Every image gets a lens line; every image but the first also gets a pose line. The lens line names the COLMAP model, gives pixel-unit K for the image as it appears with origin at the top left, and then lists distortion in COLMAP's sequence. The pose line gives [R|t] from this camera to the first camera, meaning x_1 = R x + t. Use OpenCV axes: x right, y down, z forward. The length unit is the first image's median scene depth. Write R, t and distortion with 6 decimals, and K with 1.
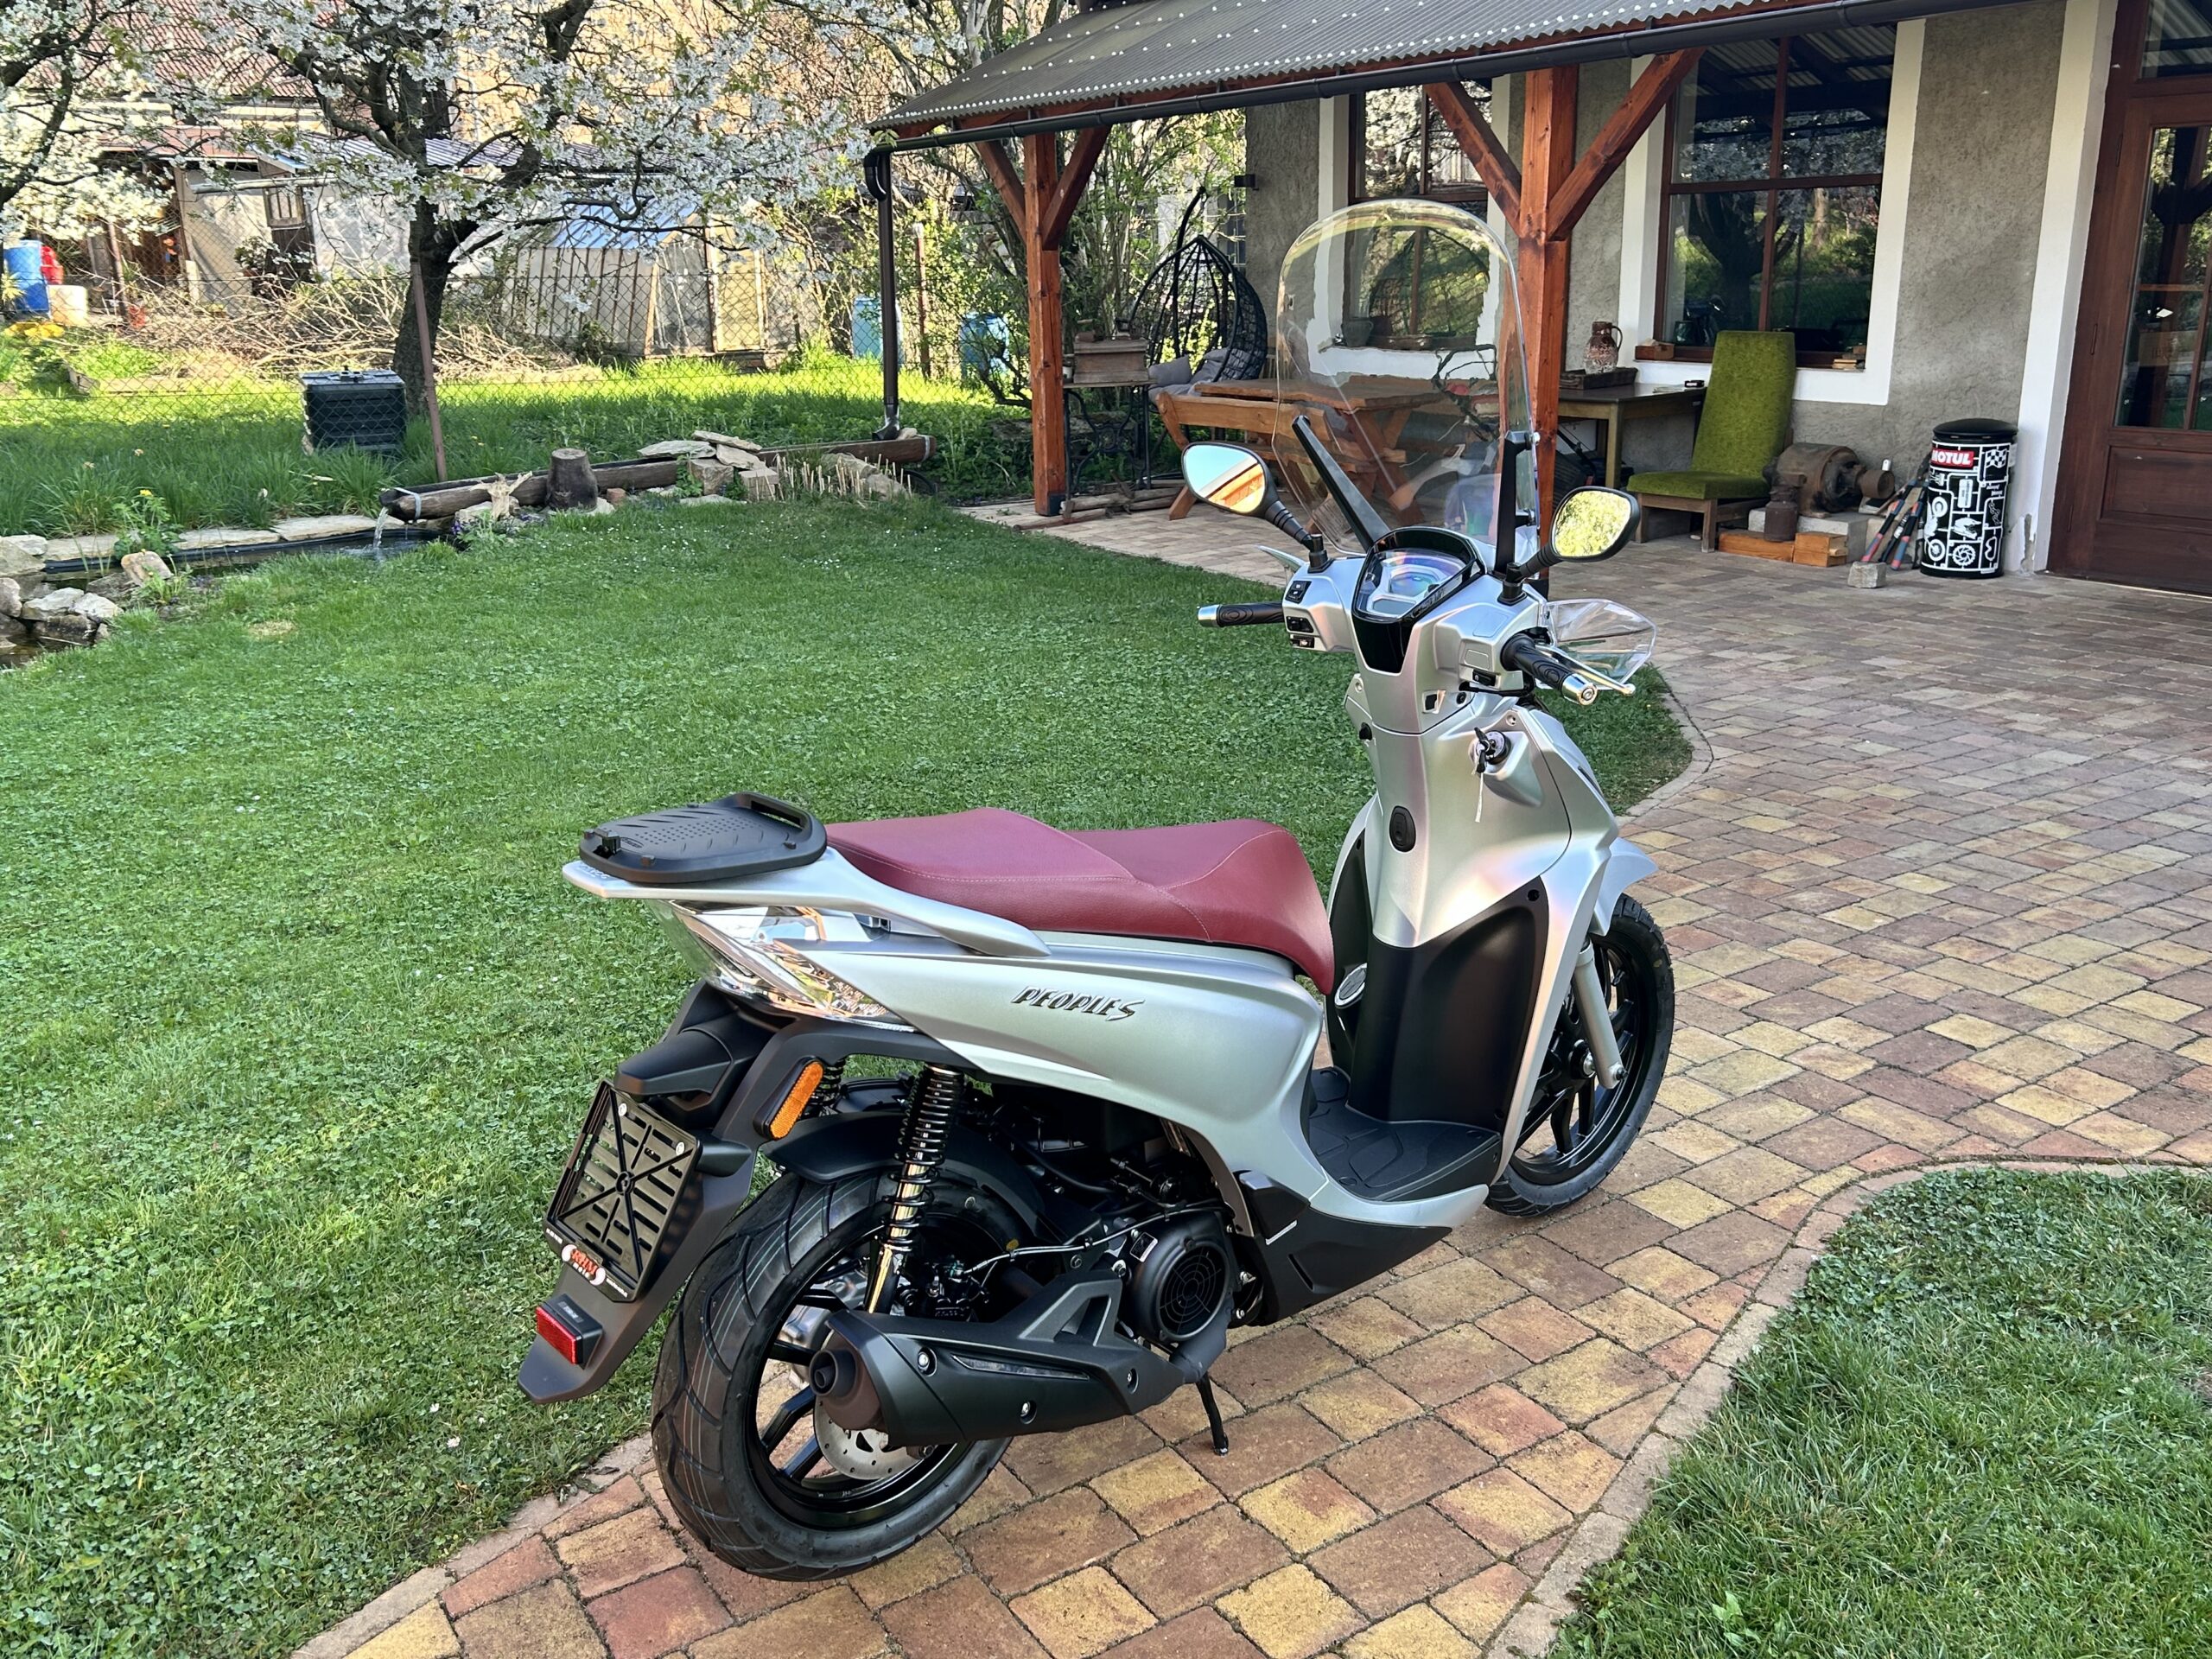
lens RADIAL K [[1887.9, 0, 1090.7], [0, 1887.9, 828.4], [0, 0, 1]] dist [0.030487, -0.011066]
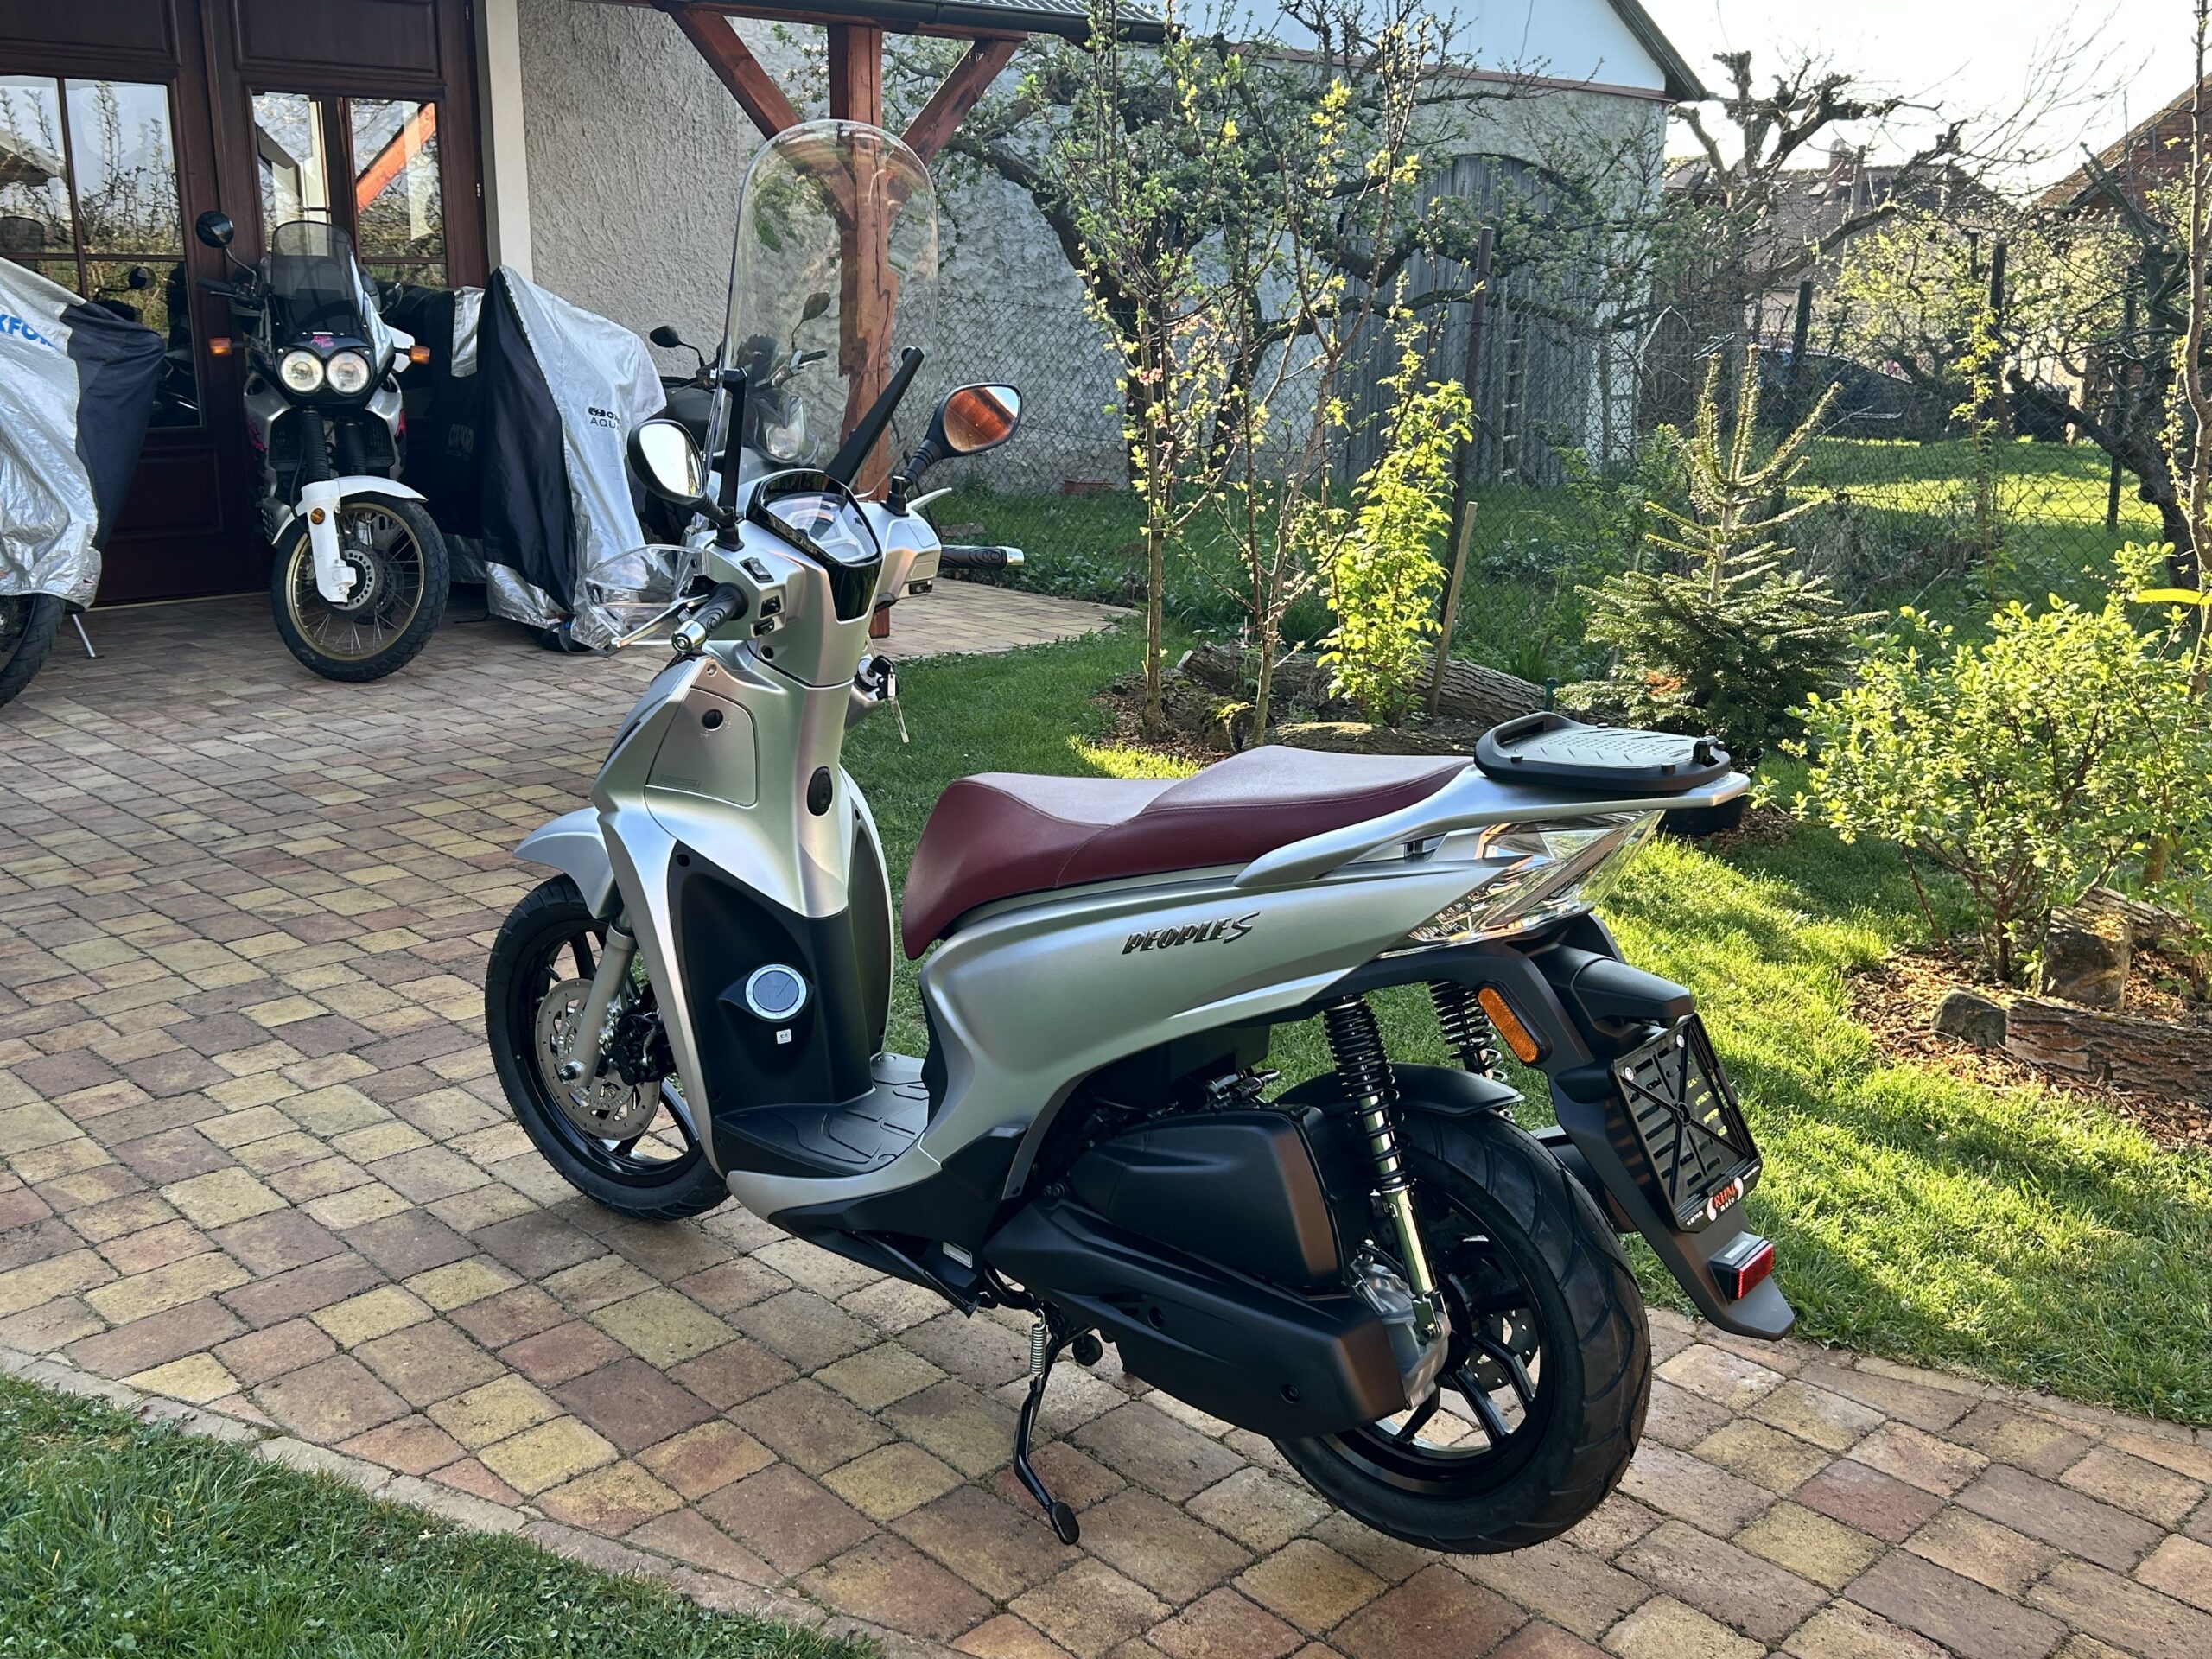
lens RADIAL K [[2108.4, 0, 1087.1], [0, 2108.4, 834.2], [0, 0, 1]] dist [0.008262, 0.000000]
pose [[-0.187802, -0.243546, 0.951533, -0.807565], [0.273286, 0.917560, 0.288788, -0.229621], [-0.943422, 0.314276, -0.105762, 0.914268]]
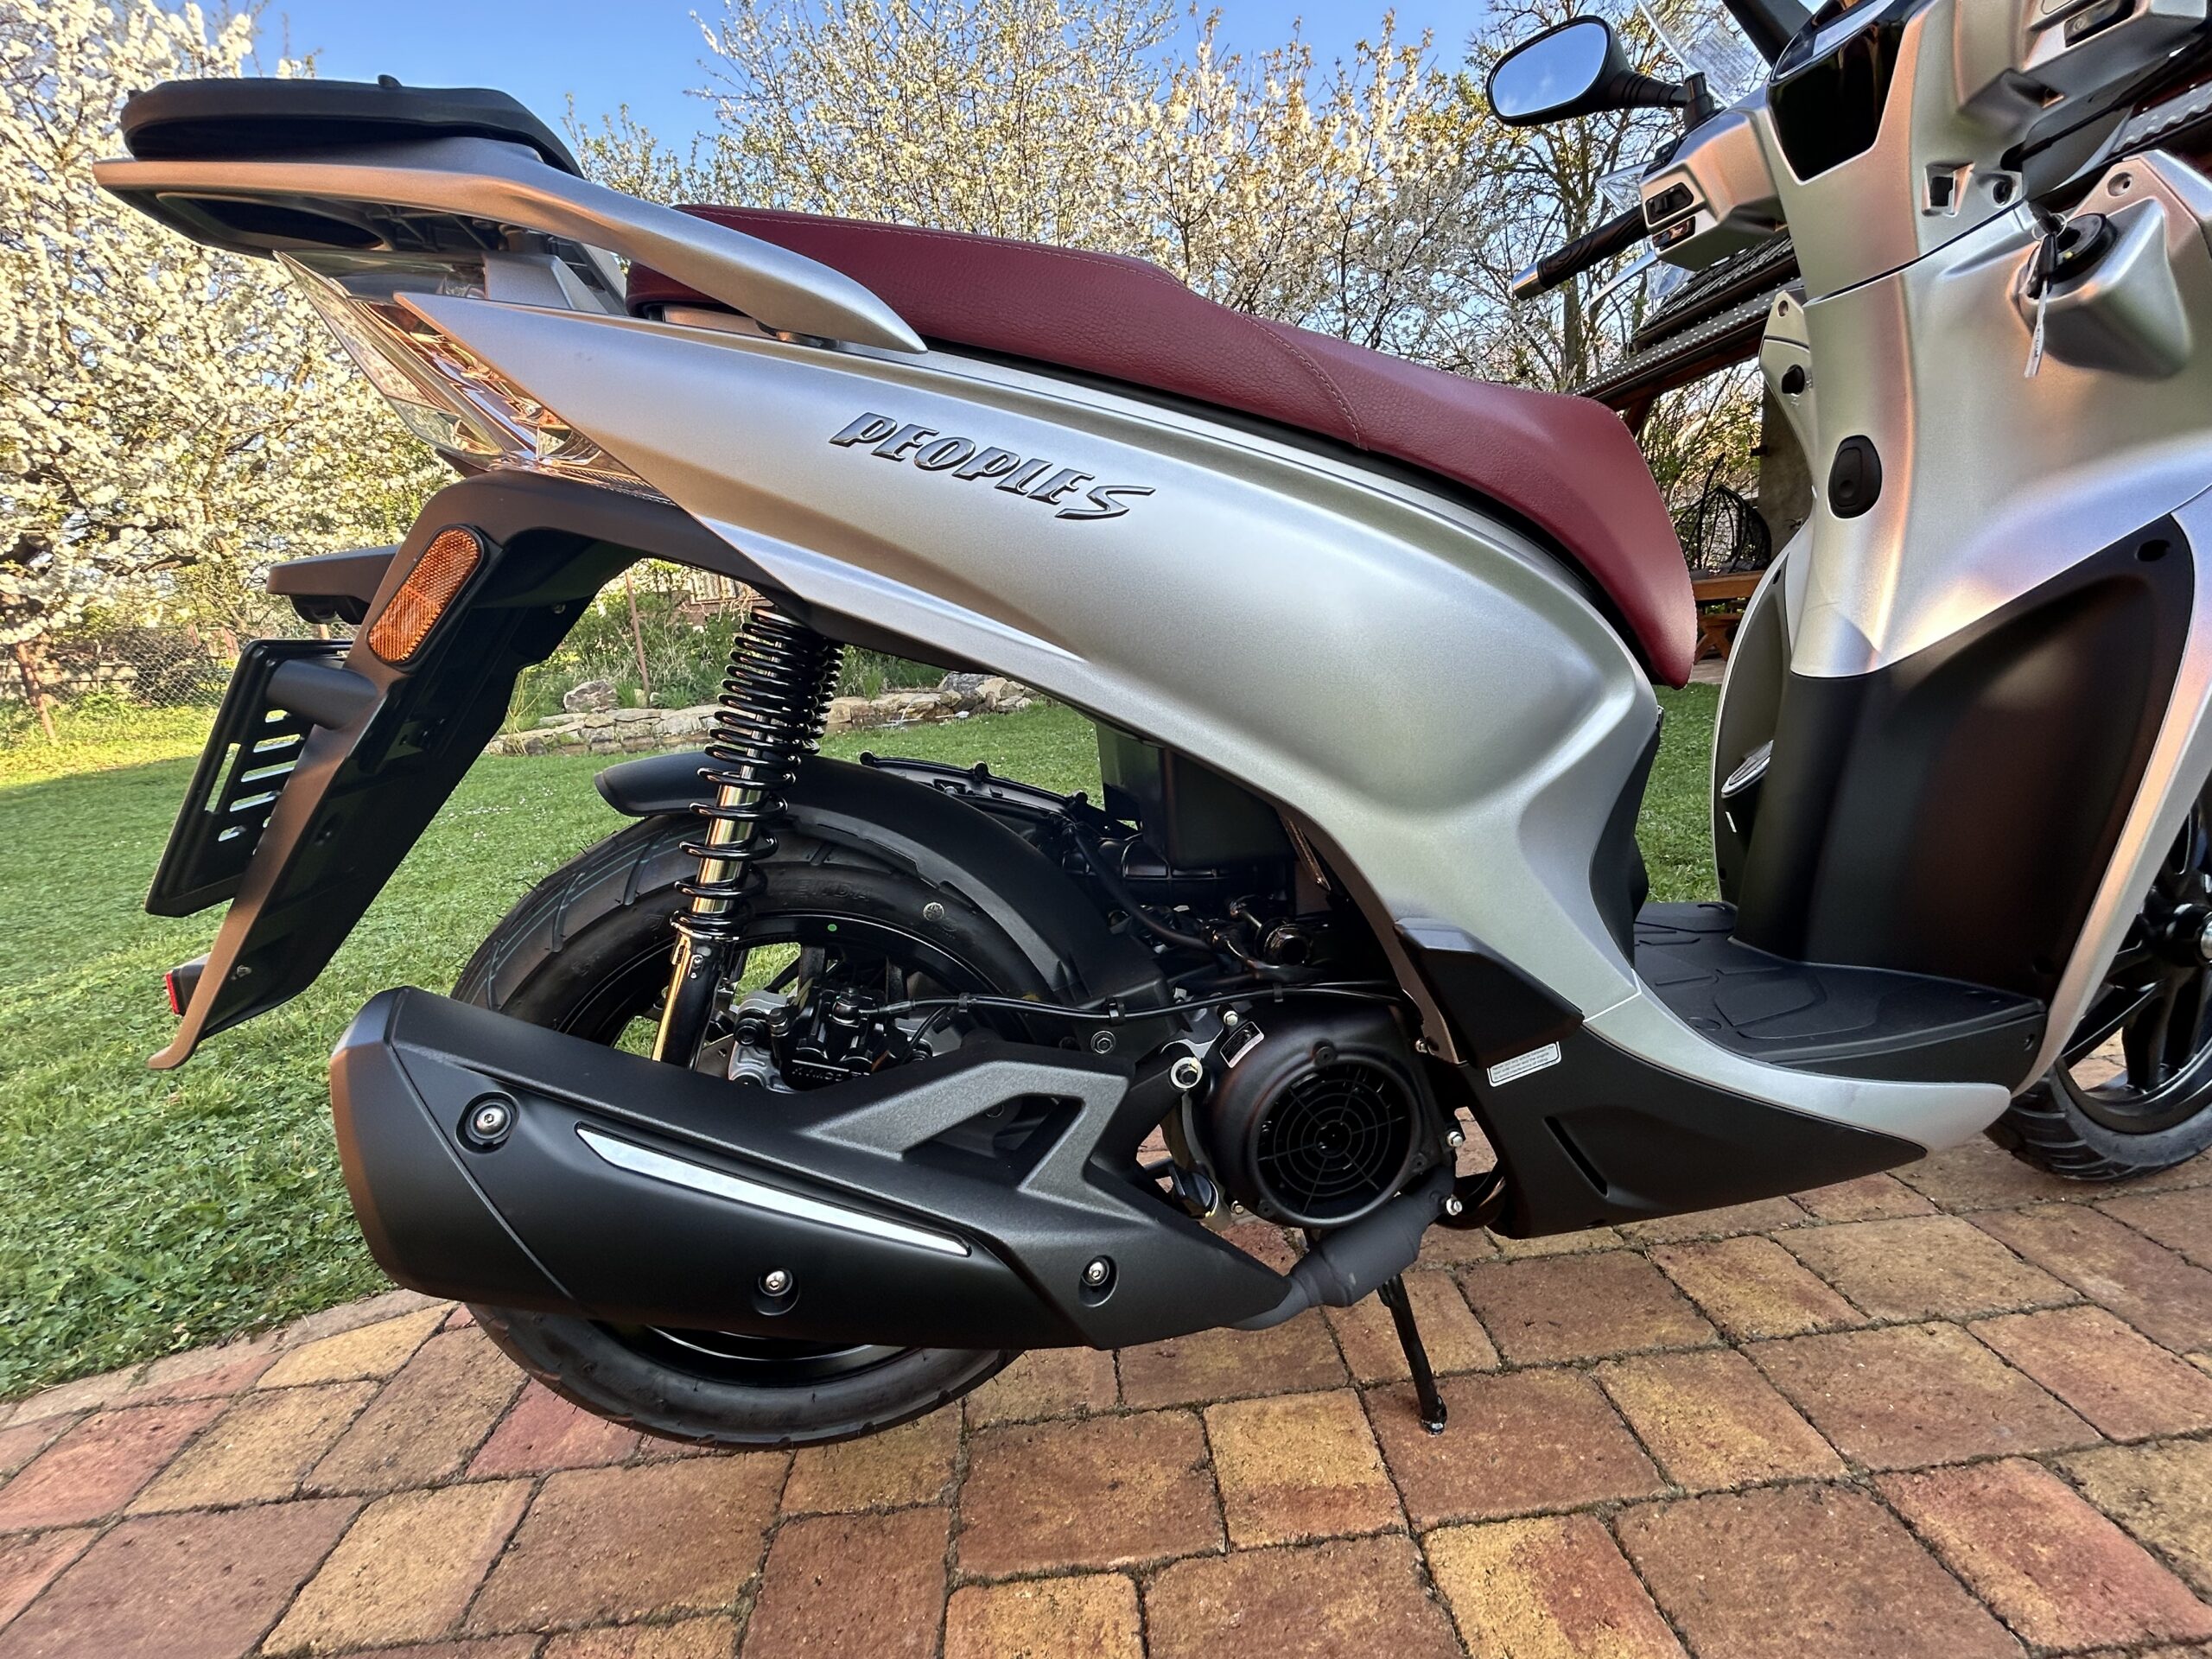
lens RADIAL K [[971.5, 0, 1095.4], [0, 971.5, 823.5], [0, 0, 1]] dist [-0.002051, 0.001392]
pose [[0.868020, 0.051618, -0.493838, 0.103775], [-0.085985, 0.995182, -0.047114, 0.136809], [0.489027, 0.083359, 0.868277, 0.567495]]
